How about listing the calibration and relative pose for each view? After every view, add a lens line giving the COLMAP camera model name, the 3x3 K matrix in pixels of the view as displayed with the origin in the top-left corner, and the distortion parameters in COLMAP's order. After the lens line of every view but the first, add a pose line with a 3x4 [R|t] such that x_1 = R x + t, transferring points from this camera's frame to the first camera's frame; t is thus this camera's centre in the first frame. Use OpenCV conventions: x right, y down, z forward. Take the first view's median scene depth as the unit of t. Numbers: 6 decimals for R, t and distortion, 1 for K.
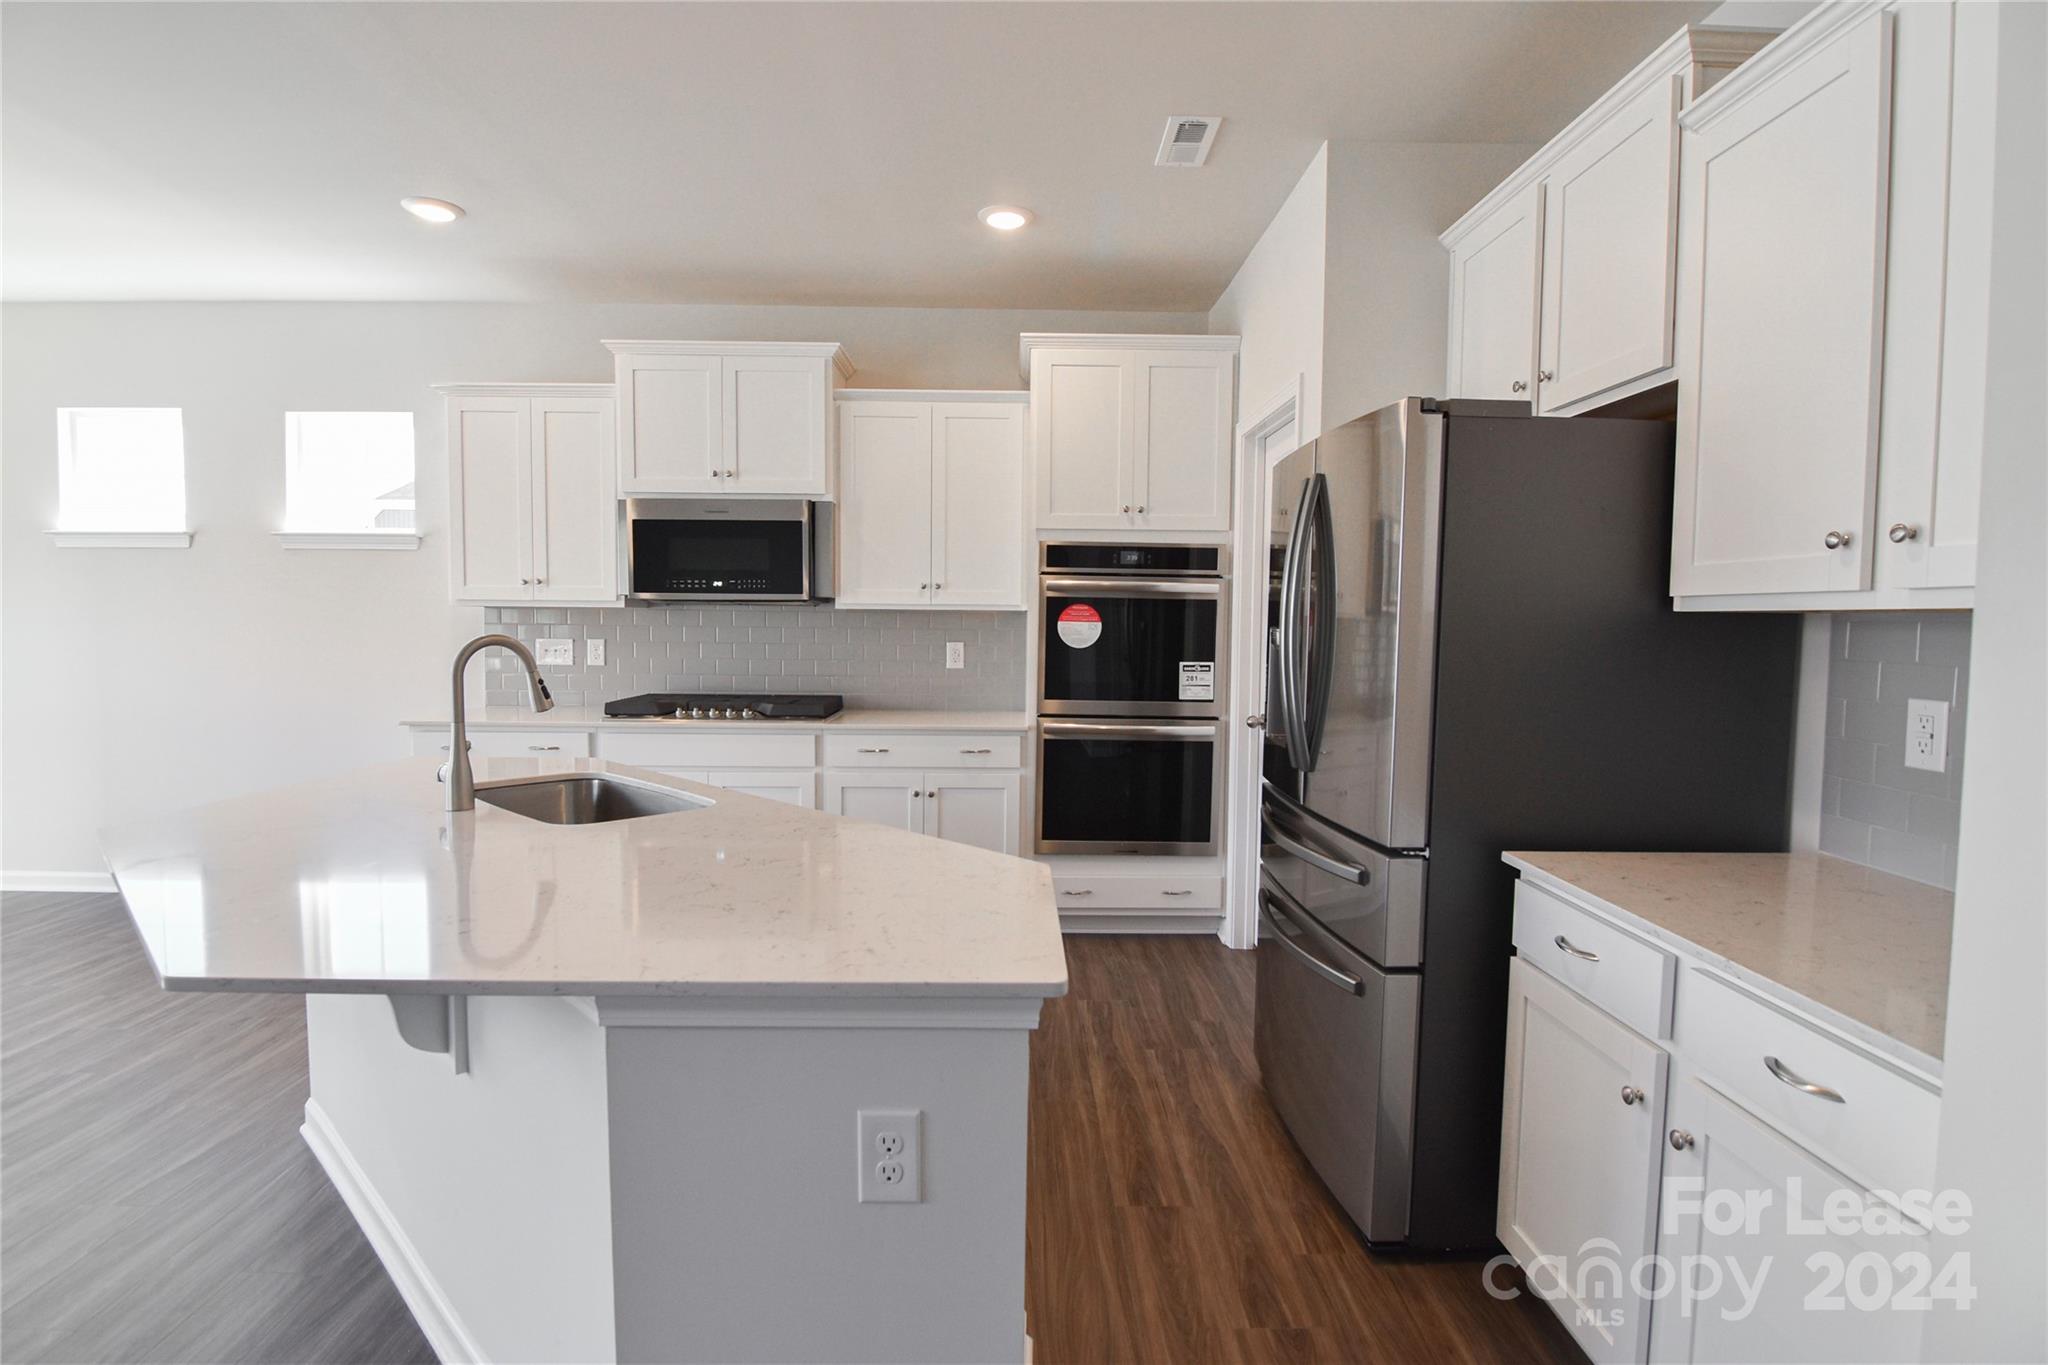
lens RADIAL K [[999.9, 0, 1025.3], [0, 999.9, 676.3], [0, 0, 1]] dist [-0.001035, -0.011221]
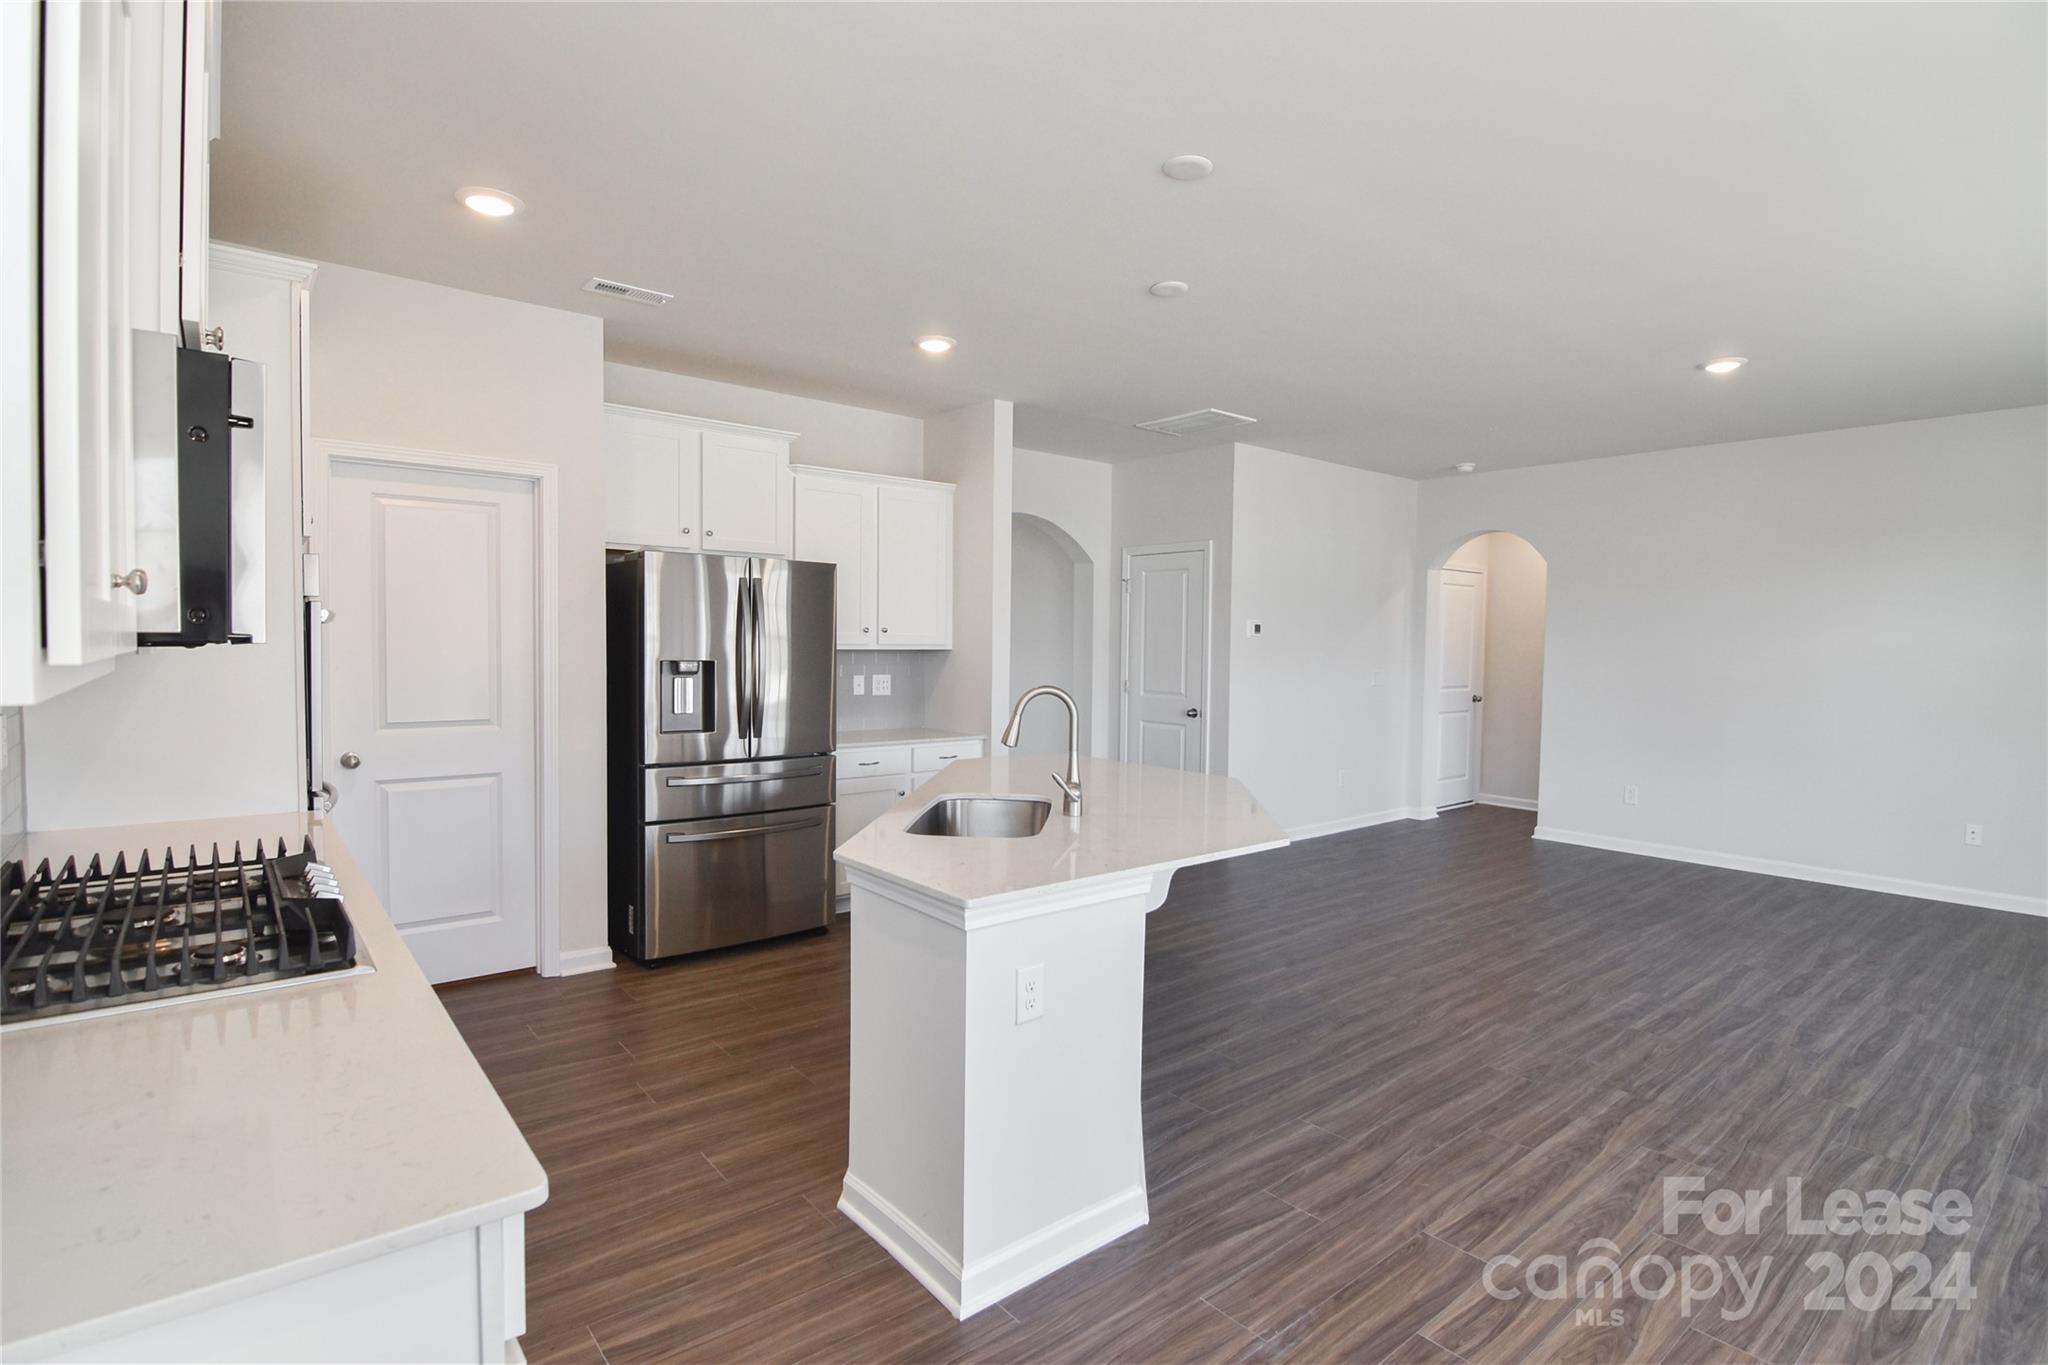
lens RADIAL K [[988.6, 0, 1029.8], [0, 988.6, 664.6], [0, 0, 1]] dist [-0.000861, -0.009423]
pose [[-0.625271, -0.036044, 0.779575, -0.859358], [0.026505, 0.997376, 0.067373, -0.087911], [-0.779958, 0.062789, -0.622675, 1.027085]]
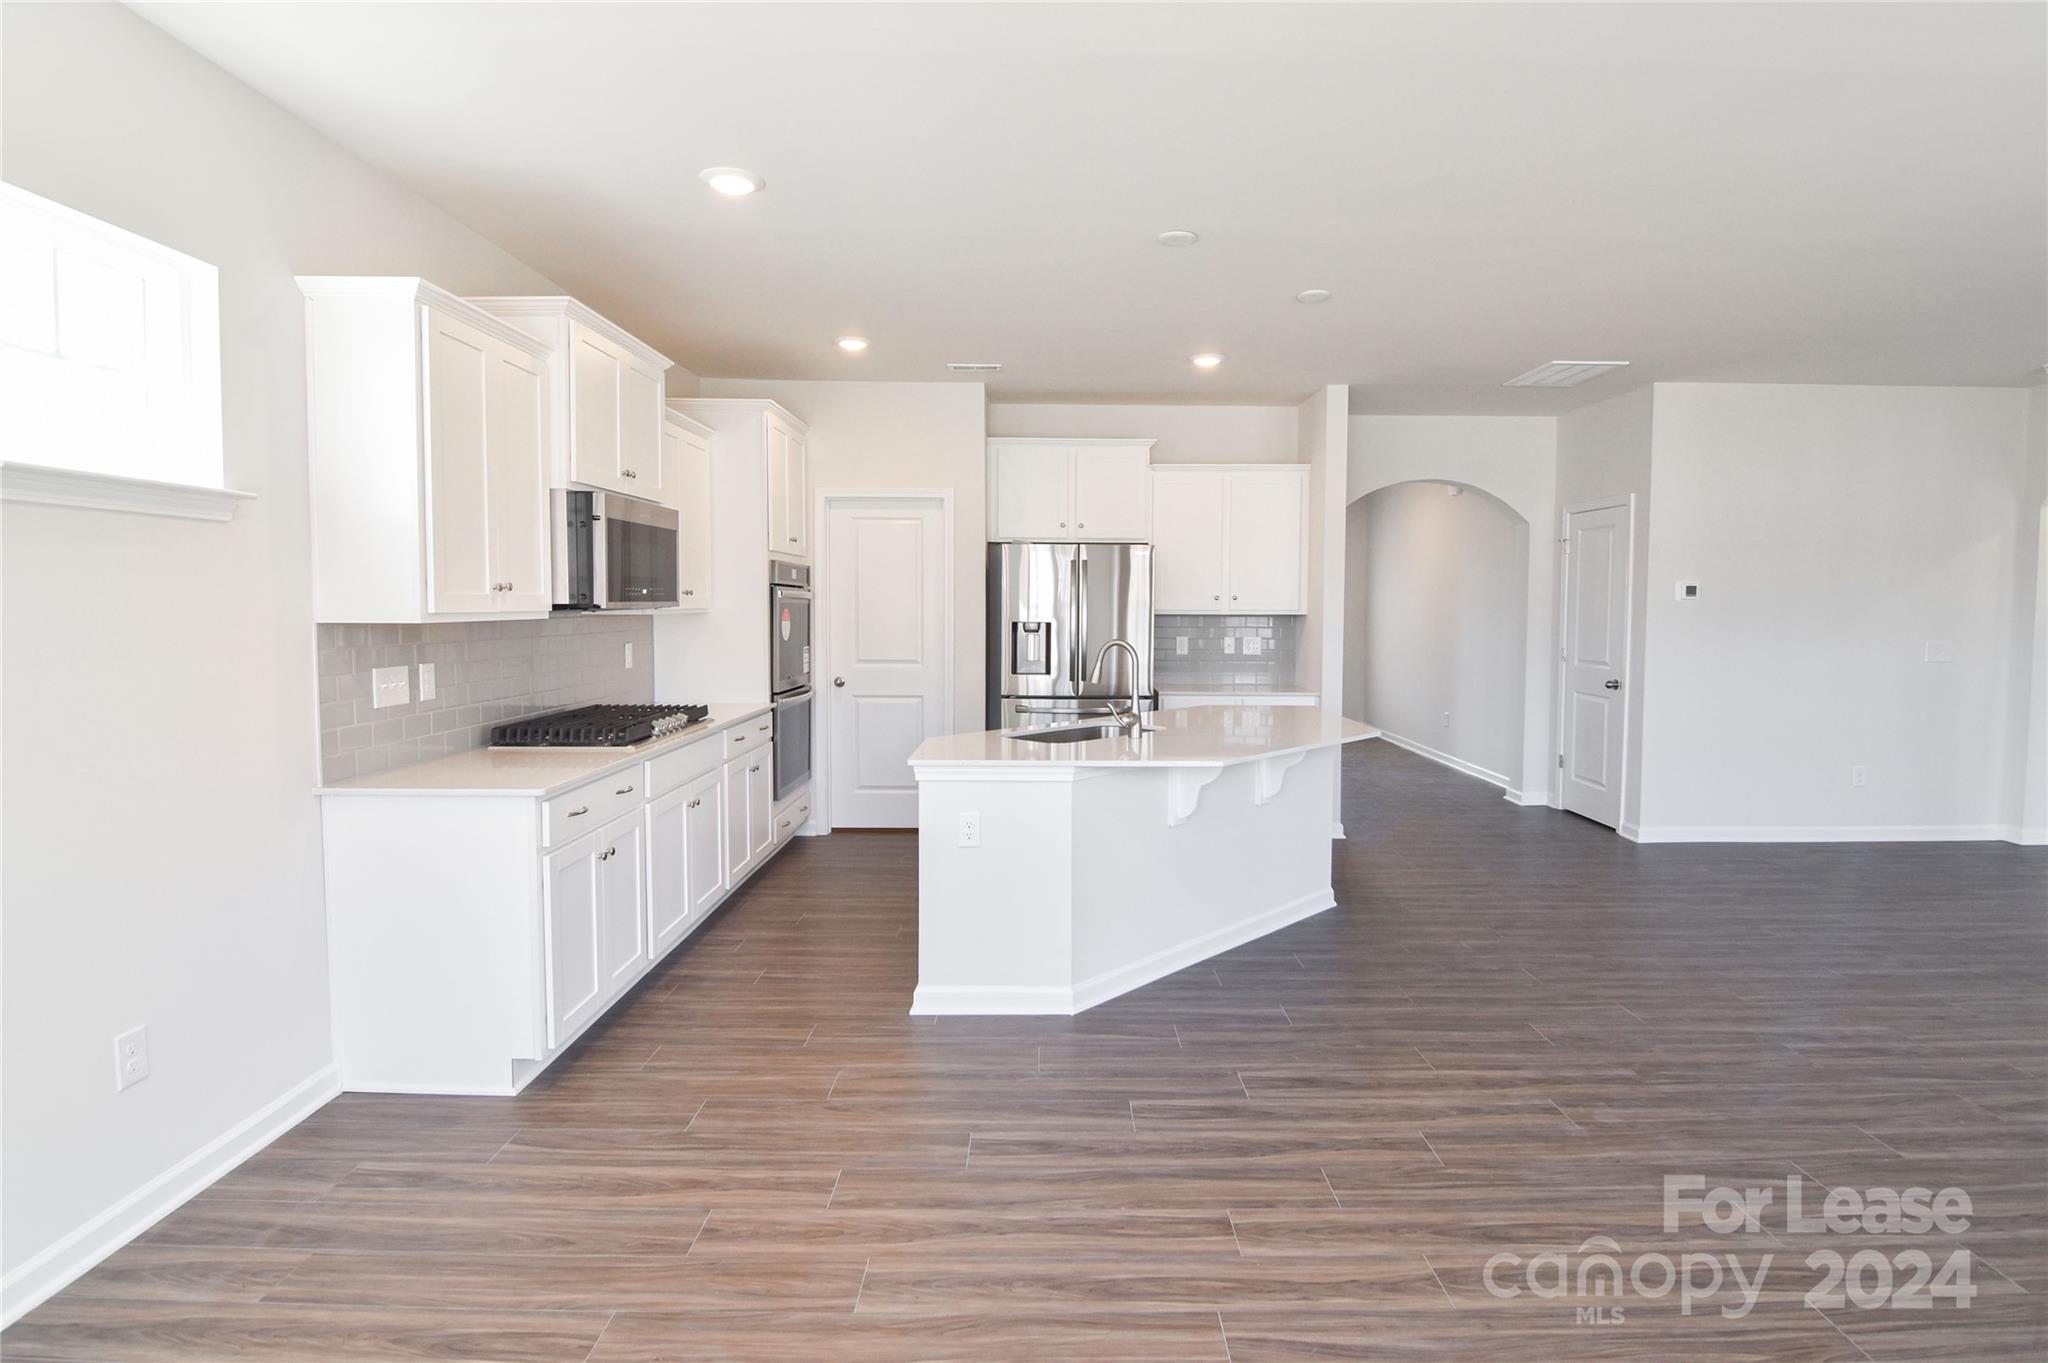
lens RADIAL K [[1026.2, 0, 1067.0], [0, 1026.2, 653.9], [0, 0, 1]] dist [-0.000989, -0.010850]
pose [[-0.003575, -0.059852, 0.998201, -1.308803], [0.051935, 0.996849, 0.059956, -0.072281], [-0.998644, 0.052056, -0.000456, 0.614566]]
